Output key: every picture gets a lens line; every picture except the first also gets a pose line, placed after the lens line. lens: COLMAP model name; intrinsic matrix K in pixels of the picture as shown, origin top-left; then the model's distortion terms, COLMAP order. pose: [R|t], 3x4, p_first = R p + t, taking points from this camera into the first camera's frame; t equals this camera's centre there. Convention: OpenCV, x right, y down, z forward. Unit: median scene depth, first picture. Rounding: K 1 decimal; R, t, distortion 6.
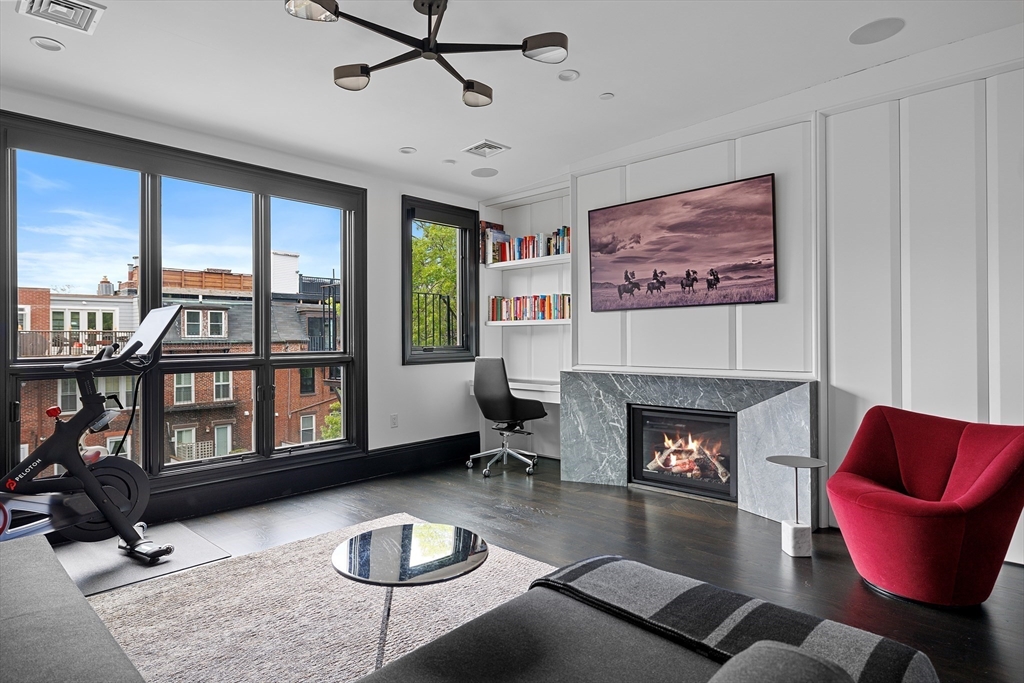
lens RADIAL K [[566.2, 0, 515.6], [0, 566.2, 339.5], [0, 0, 1]] dist [0.002735, 0.000038]
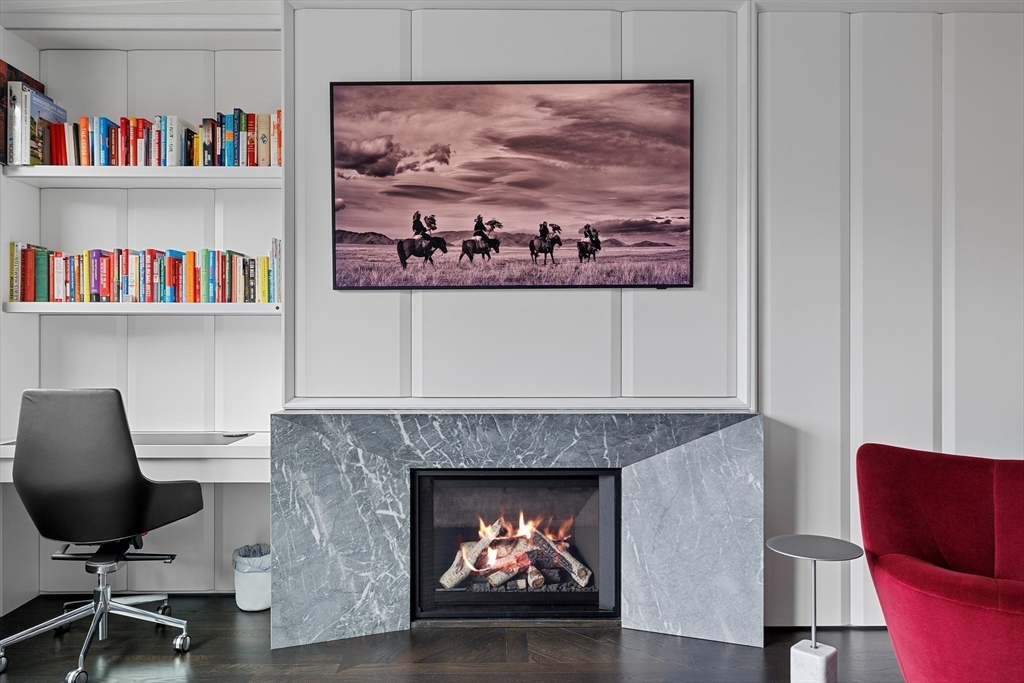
lens RADIAL K [[734.6, 0, 512.1], [0, 734.6, 343.4], [0, 0, 1]] dist [0.004369, 0.001634]
pose [[0.728995, 0.002654, 0.684514, -0.200698], [-0.003017, 0.999995, -0.000665, -0.002405], [-0.684512, -0.001580, 0.728999, 0.452955]]
